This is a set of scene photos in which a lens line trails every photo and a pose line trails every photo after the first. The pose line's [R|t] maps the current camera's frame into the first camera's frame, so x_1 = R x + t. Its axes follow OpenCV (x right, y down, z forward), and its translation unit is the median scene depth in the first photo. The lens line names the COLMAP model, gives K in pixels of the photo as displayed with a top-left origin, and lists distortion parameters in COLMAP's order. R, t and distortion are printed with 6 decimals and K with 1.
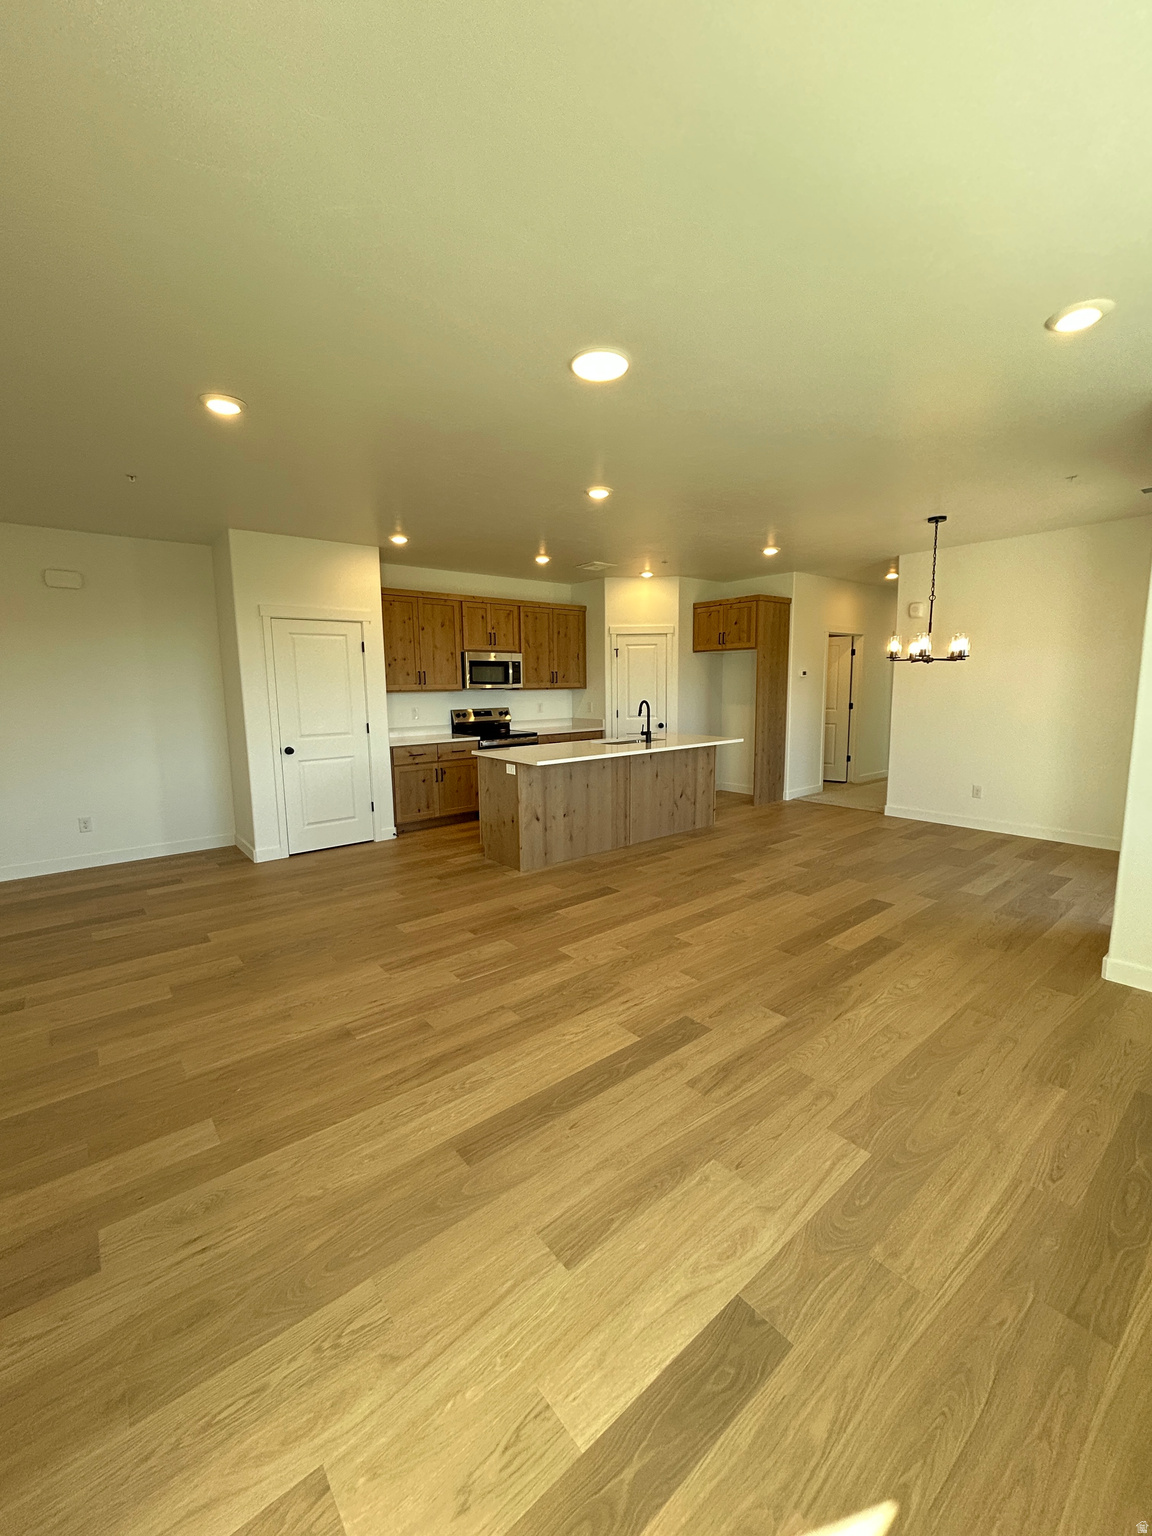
lens RADIAL K [[617.6, 0, 575.2], [0, 617.6, 765.4], [0, 0, 1]] dist [-0.000309, -0.000401]
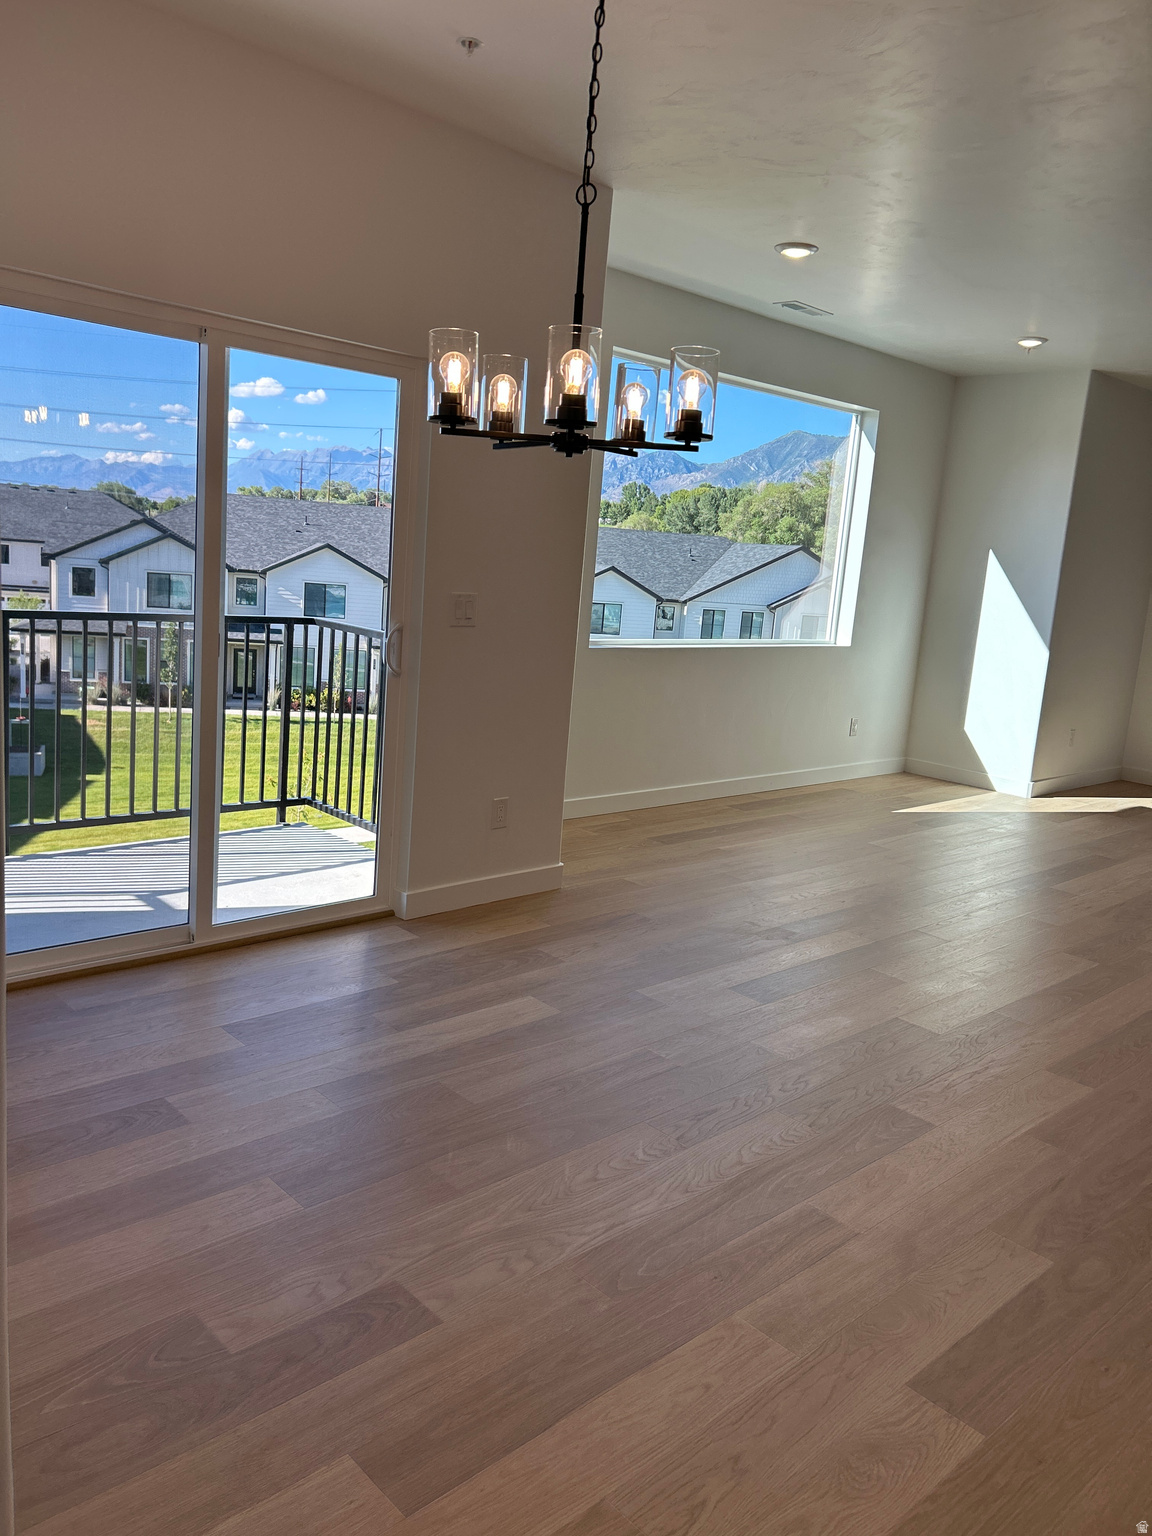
lens RADIAL K [[1151.9, 0, 573.2], [0, 1151.9, 759.0], [0, 0, 1]] dist [0.035957, -0.031552]
pose [[-0.995759, -0.047595, -0.078736, 0.678370], [-0.069865, 0.947999, 0.310510, -0.219970], [0.059863, 0.314694, -0.947304, 1.704739]]
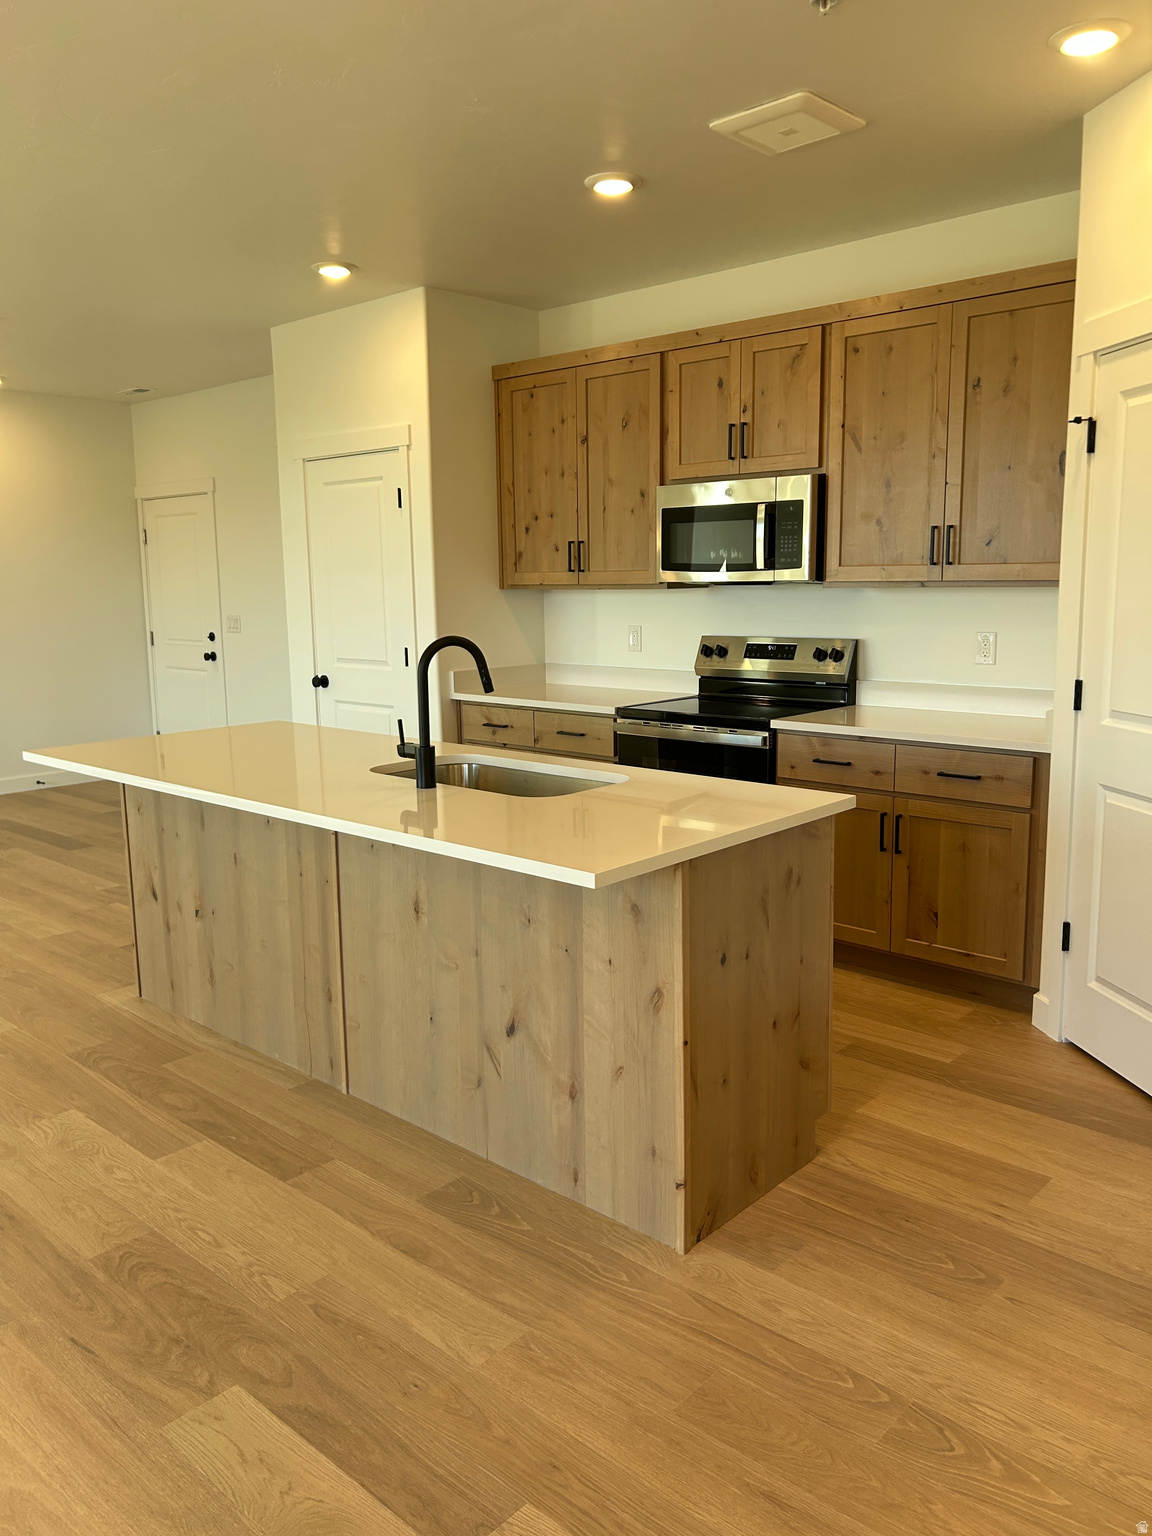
lens RADIAL K [[1151.9, 0, 577.4], [0, 1151.9, 768.1], [0, 0, 1]] dist [0.035957, -0.031552]
pose [[0.150577, 0.170561, -0.973774, 0.841223], [-0.123881, 0.980496, 0.152582, -0.176433], [0.980806, 0.097657, 0.168770, 1.298470]]
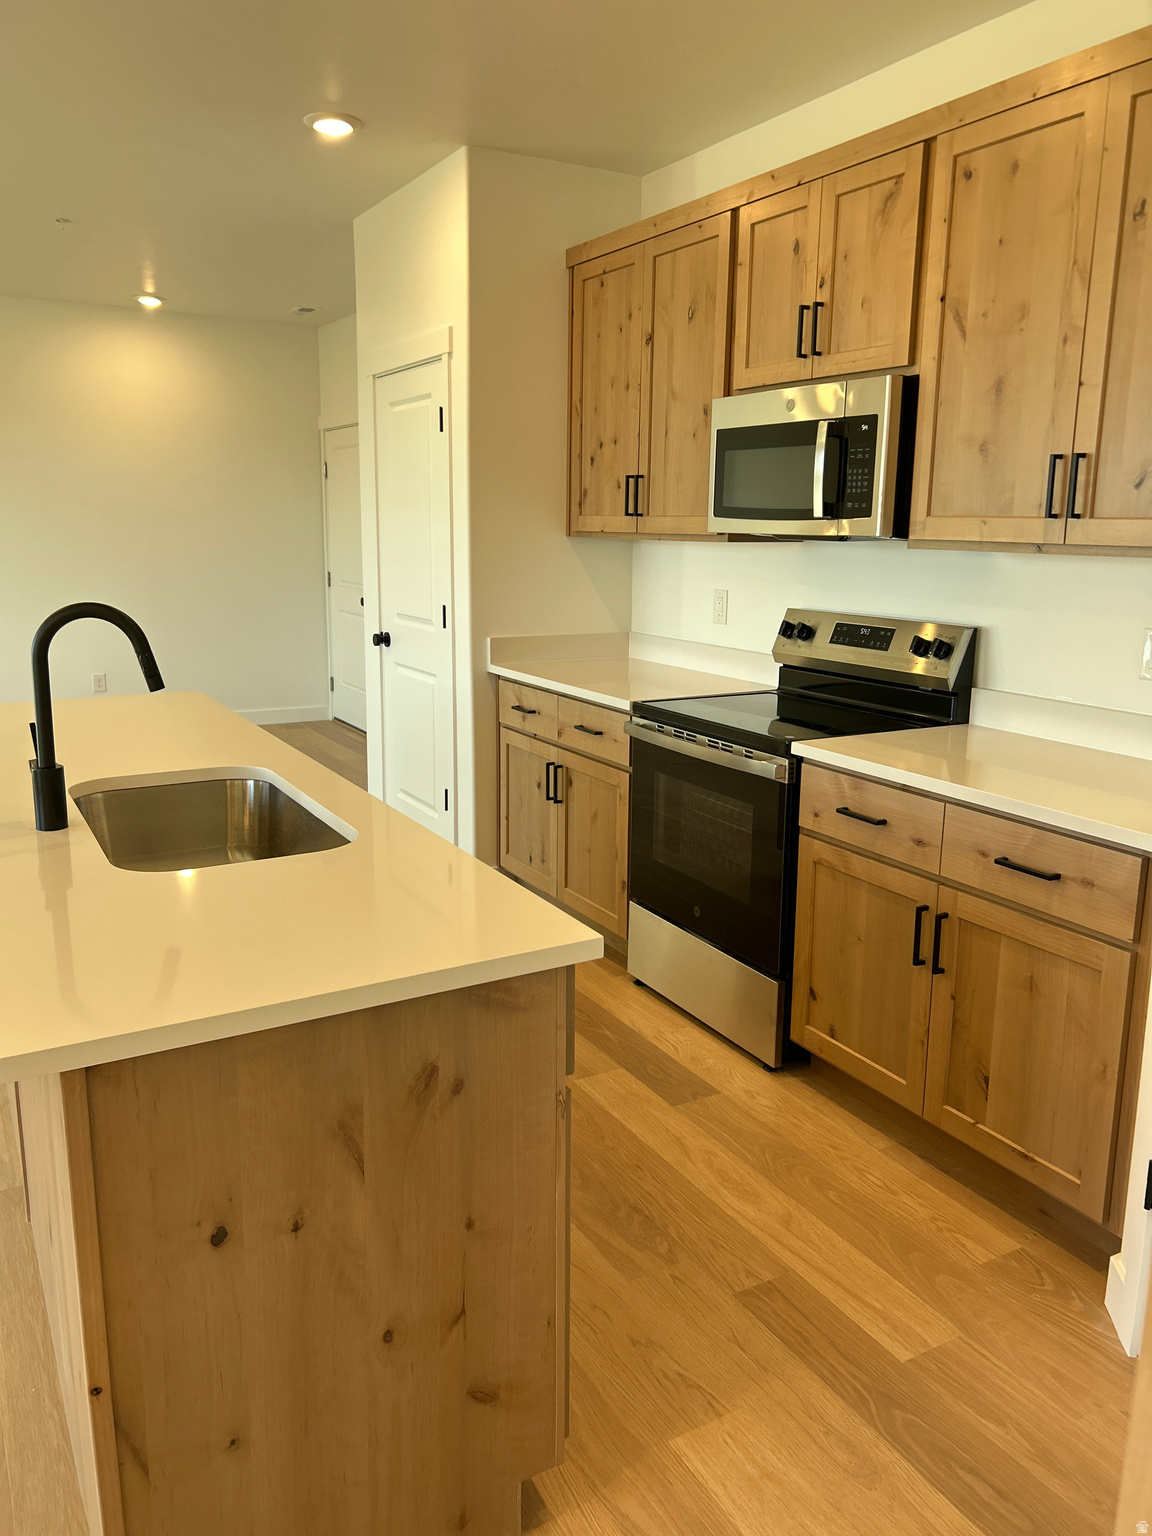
lens RADIAL K [[1151.9, 0, 583.7], [0, 1151.9, 761.5], [0, 0, 1]] dist [0.035957, -0.031552]
pose [[-0.159386, 0.210395, -0.964536, 0.567238], [-0.145490, 0.961352, 0.233743, -0.214968], [0.976437, 0.177586, -0.122616, 1.588544]]
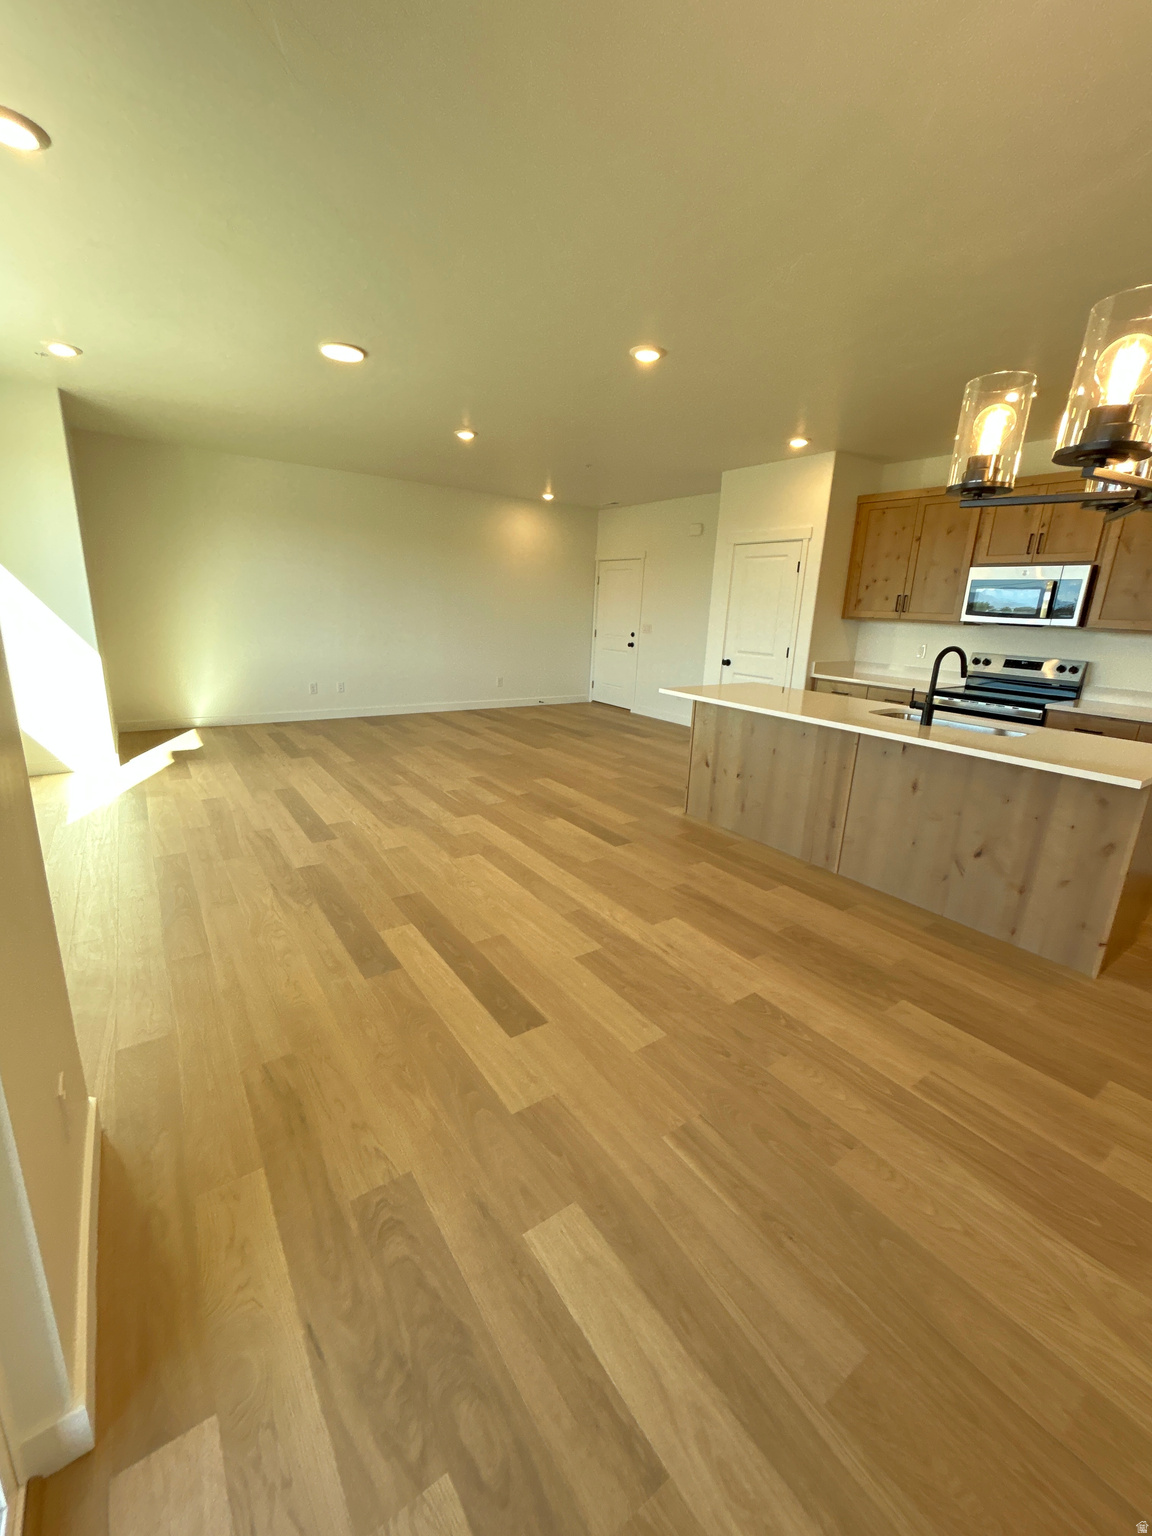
lens RADIAL K [[617.6, 0, 576.0], [0, 617.6, 764.2], [0, 0, 1]] dist [-0.000309, -0.000401]
pose [[-0.069393, 0.258680, -0.963467, 0.884755], [-0.175797, 0.947510, 0.267058, -0.125525], [0.981978, 0.187906, -0.020275, 0.953265]]
